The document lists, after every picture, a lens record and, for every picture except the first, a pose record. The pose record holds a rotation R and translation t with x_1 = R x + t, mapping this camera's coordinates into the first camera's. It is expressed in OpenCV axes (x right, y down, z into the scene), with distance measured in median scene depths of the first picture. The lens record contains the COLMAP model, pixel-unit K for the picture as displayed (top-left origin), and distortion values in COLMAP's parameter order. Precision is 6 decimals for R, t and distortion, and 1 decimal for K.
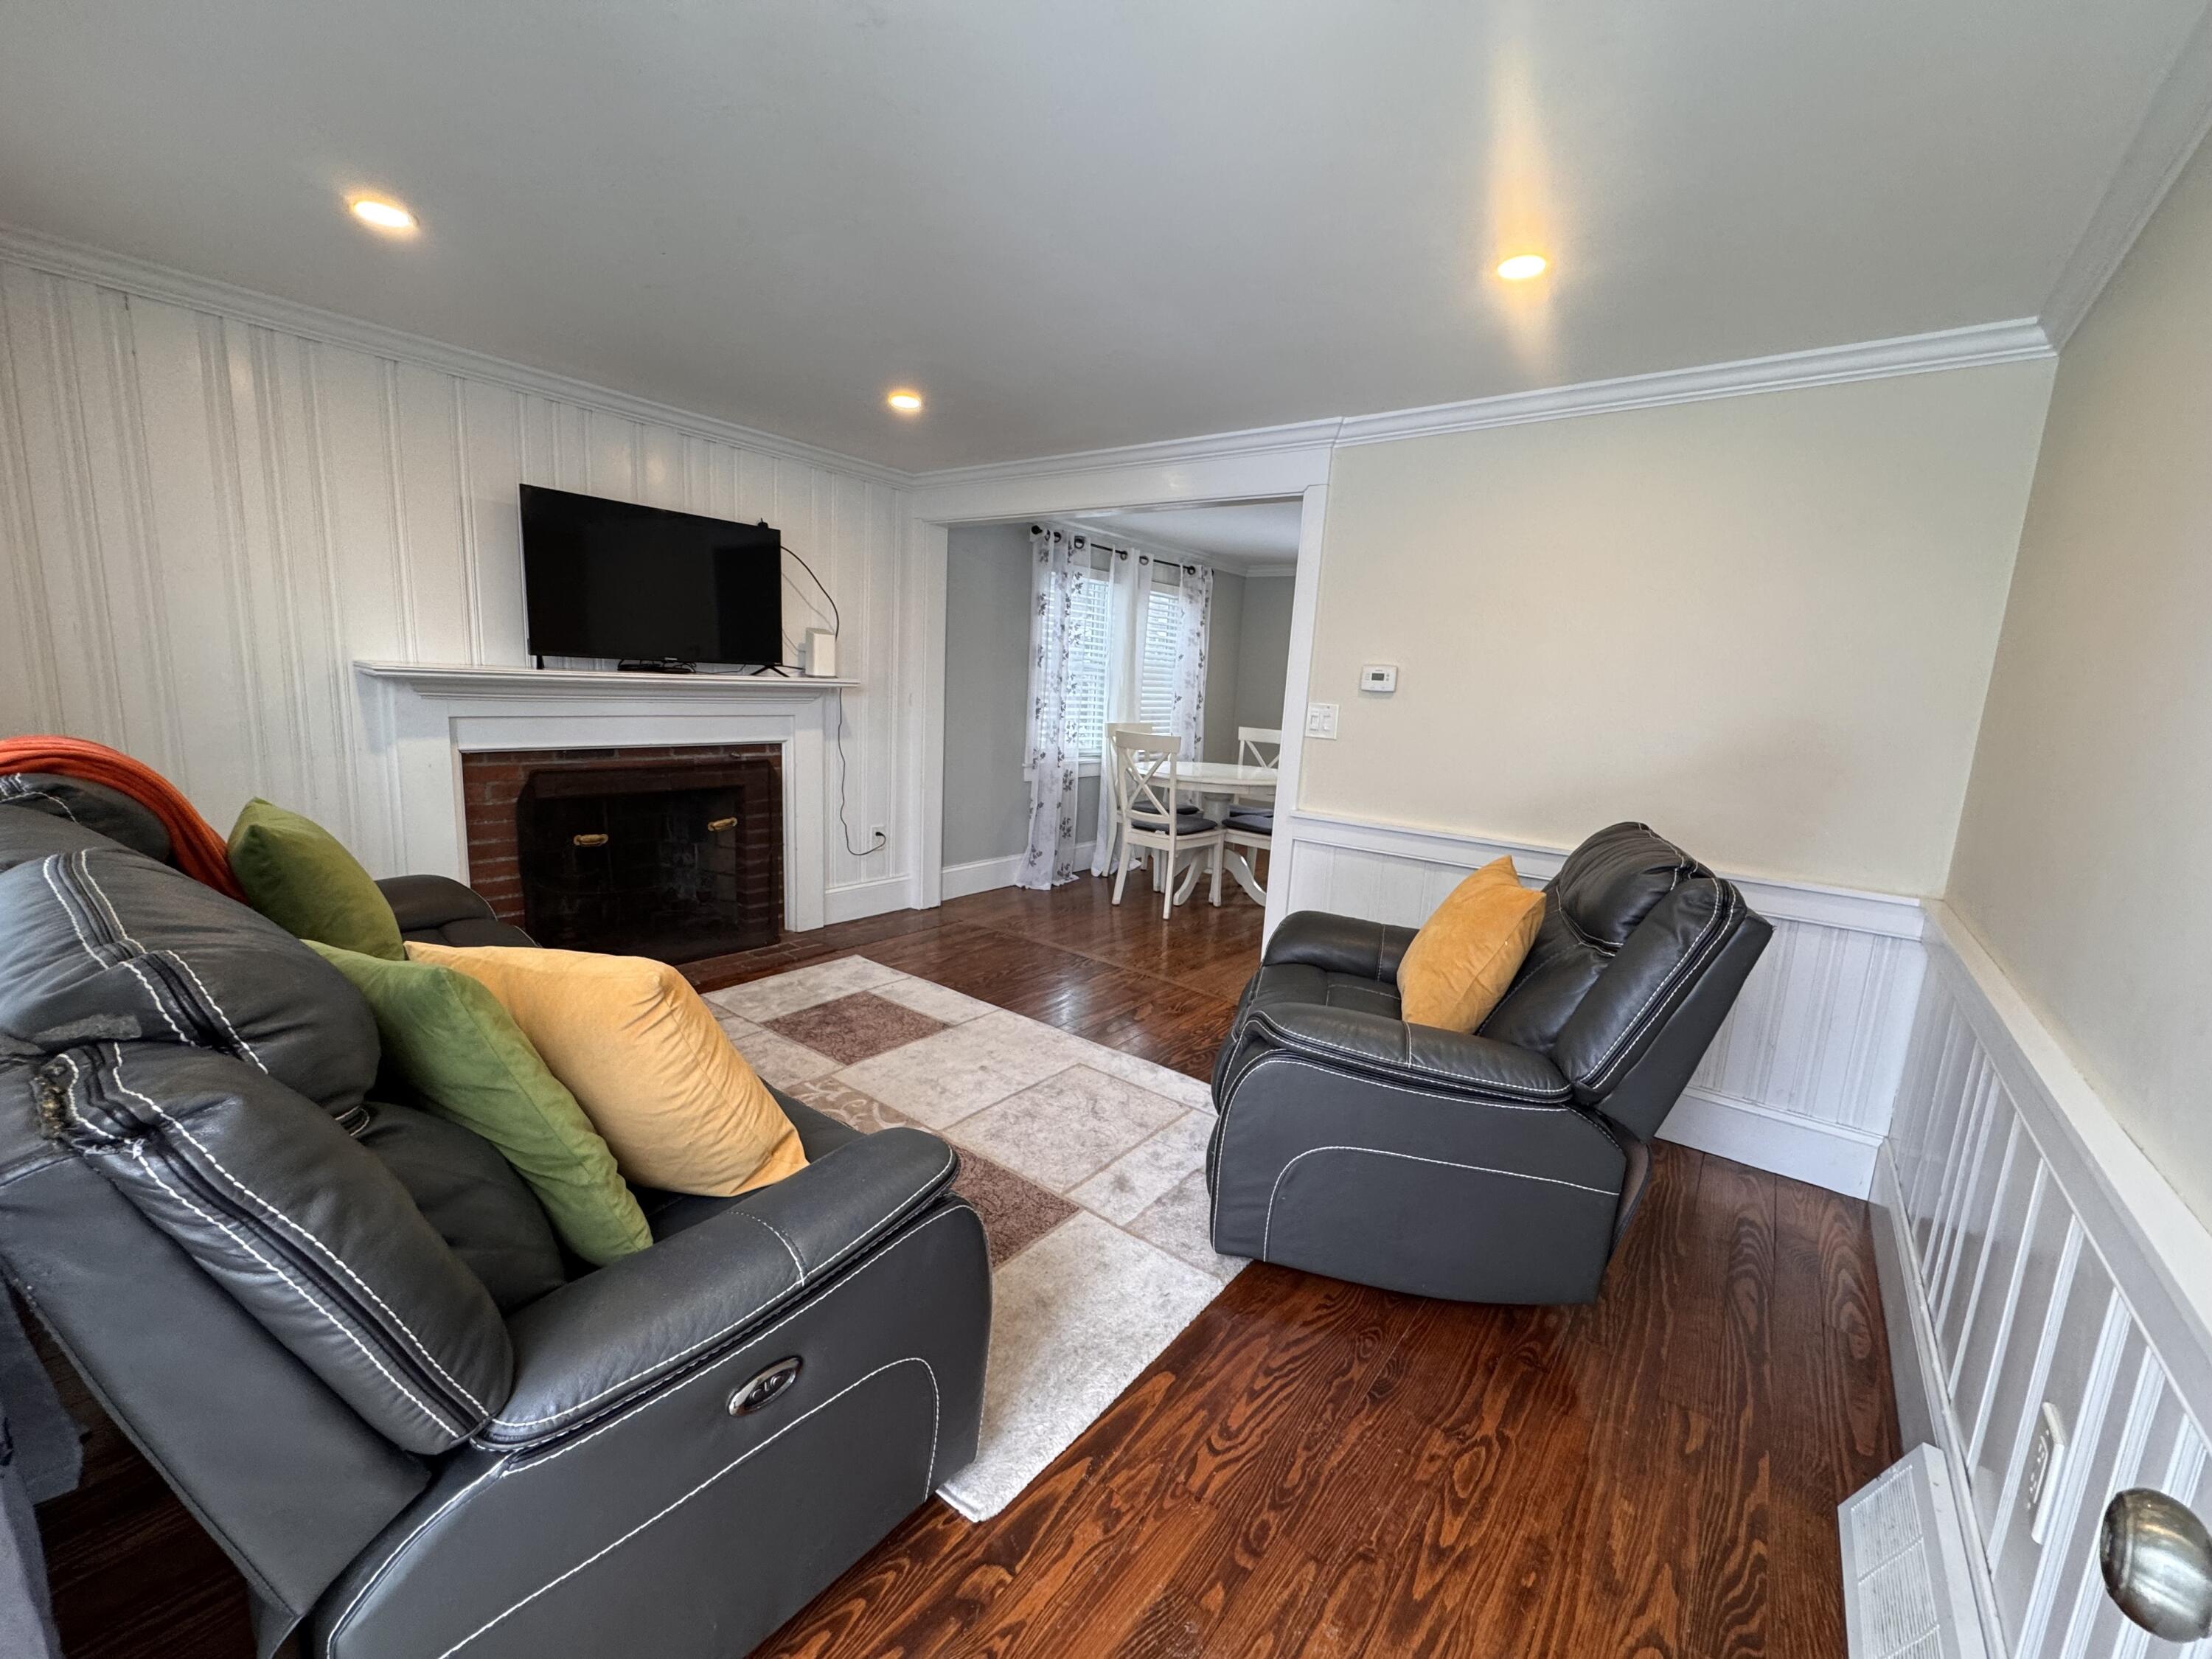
lens RADIAL K [[873.3, 0, 1100.9], [0, 873.3, 827.5], [0, 0, 1]] dist [-0.000294, -0.000016]
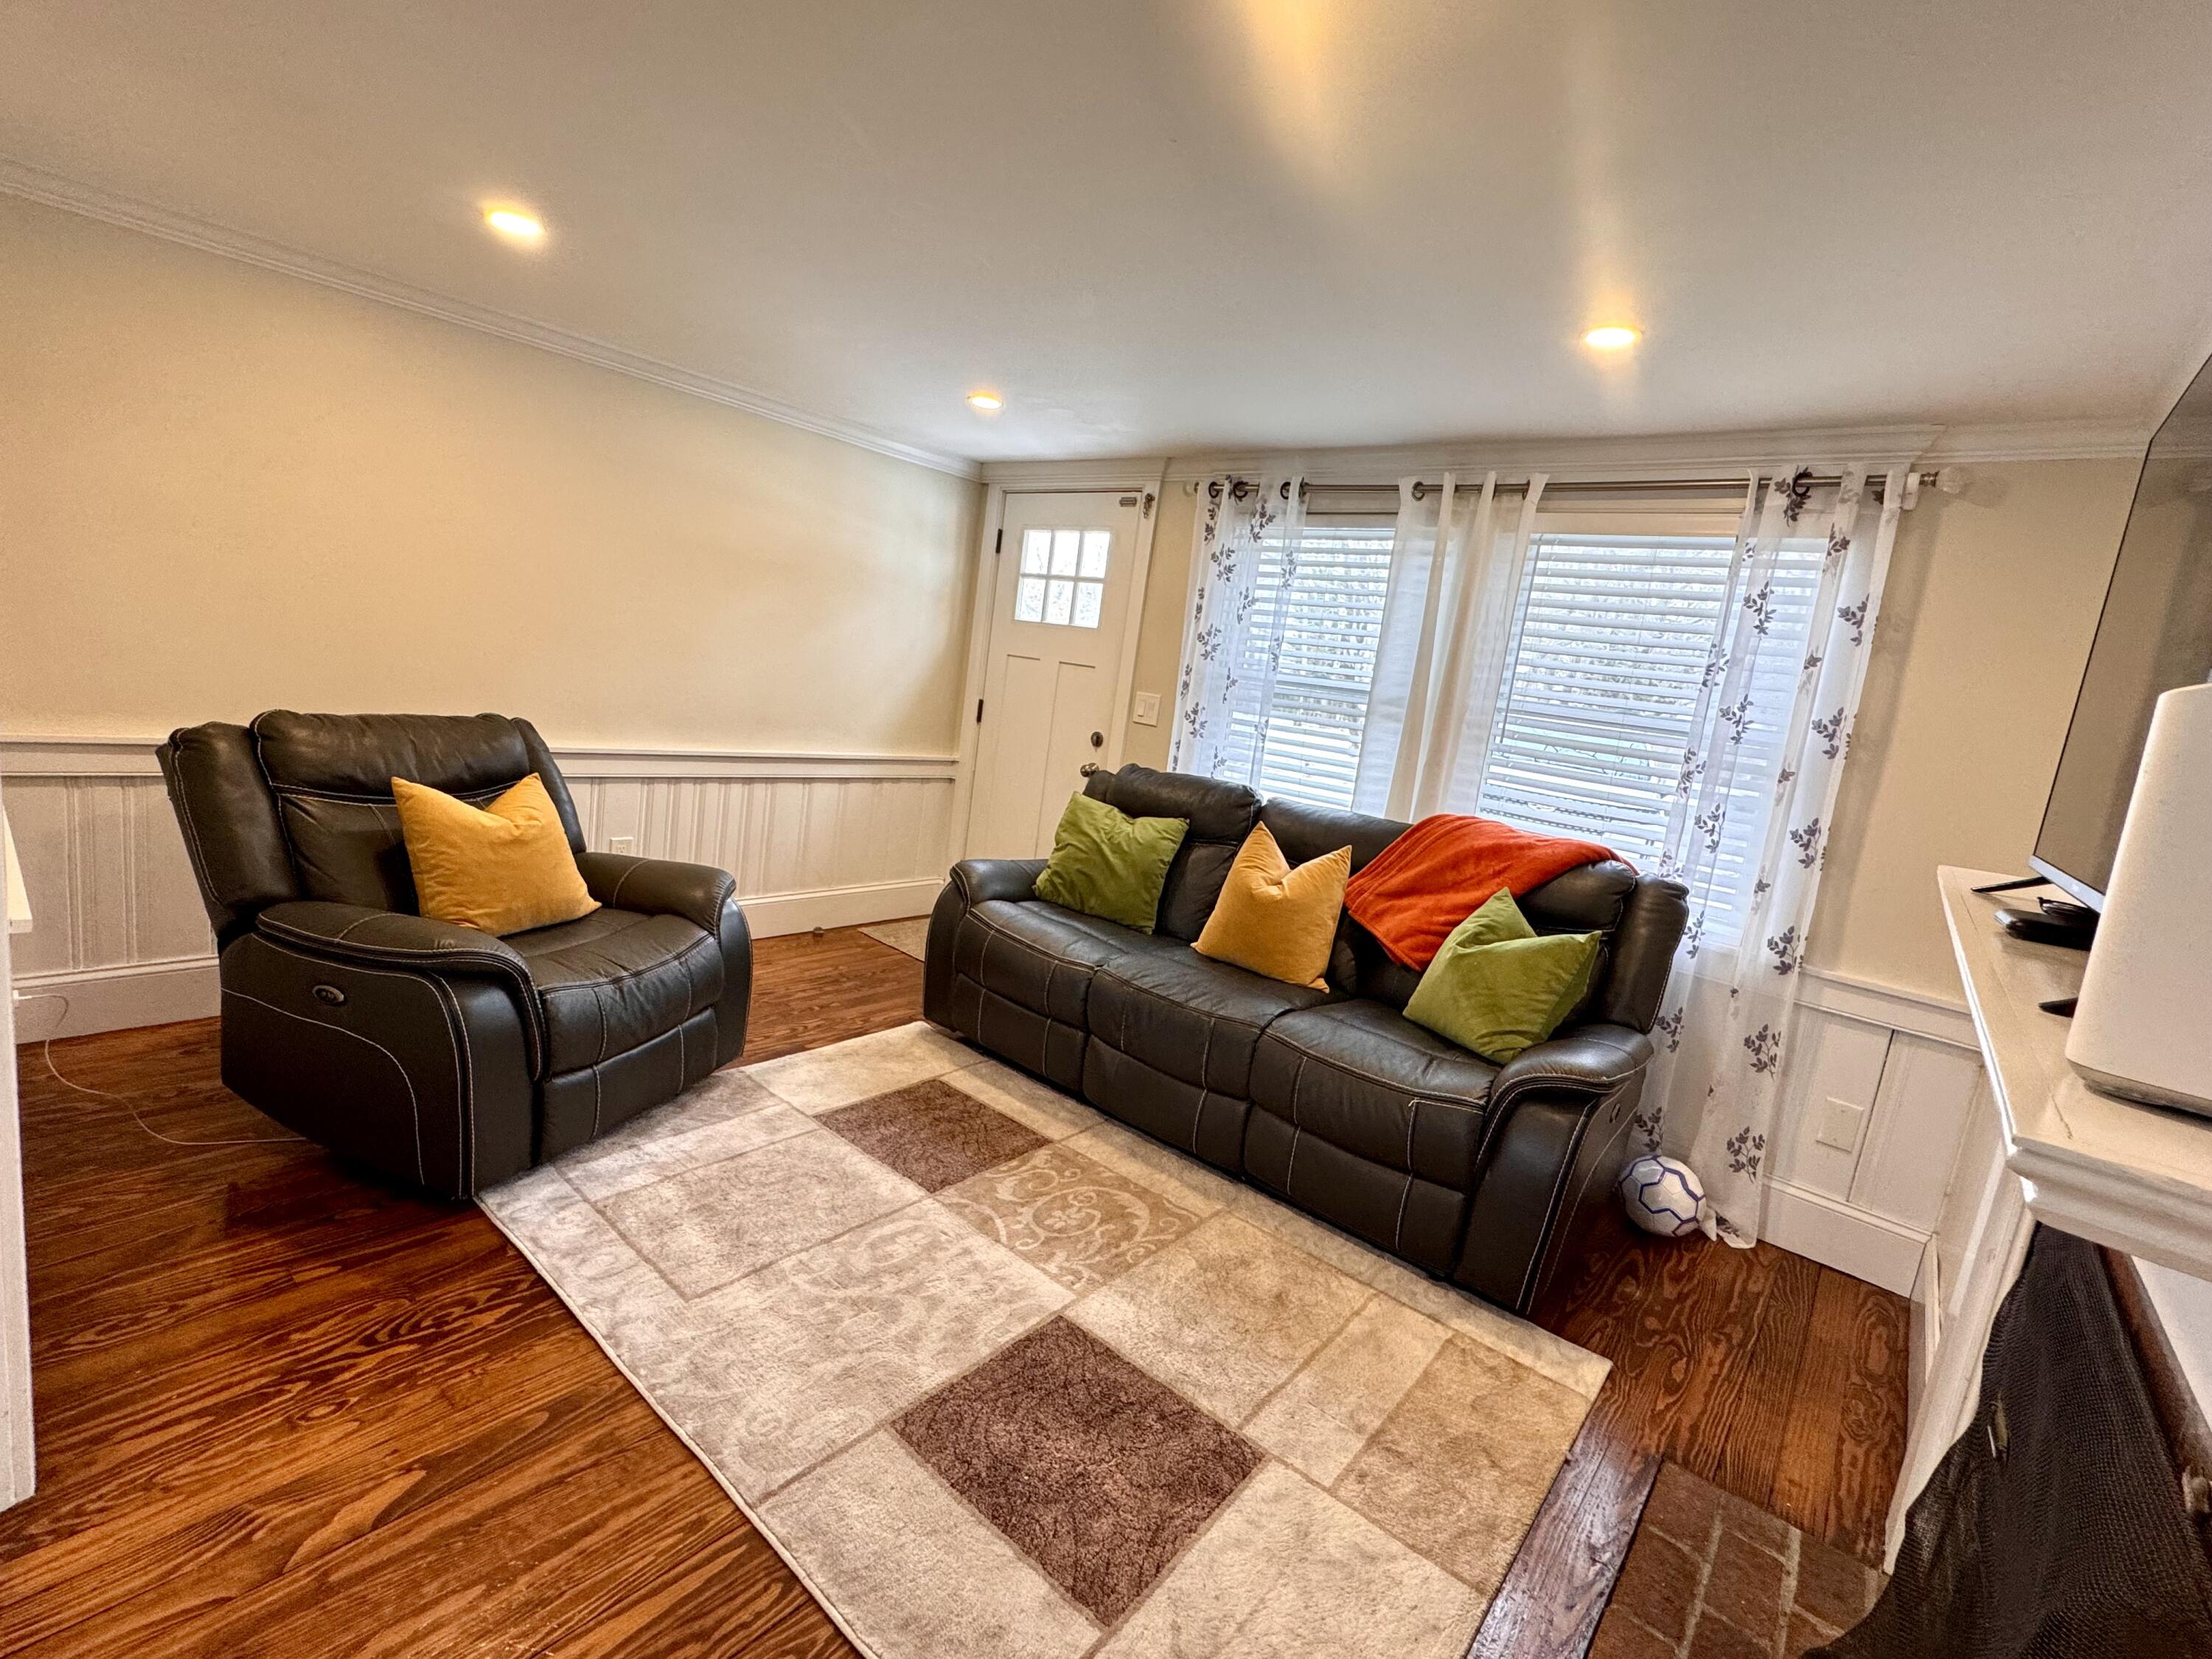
lens RADIAL K [[983.9, 0, 1095.1], [0, 983.9, 827.0], [0, 0, 1]] dist [-0.003123, -0.001228]
pose [[-0.982553, -0.185539, 0.012821, -0.187821], [-0.171655, 0.931241, 0.321441, -0.227382], [-0.071579, 0.313632, -0.946843, 1.152882]]
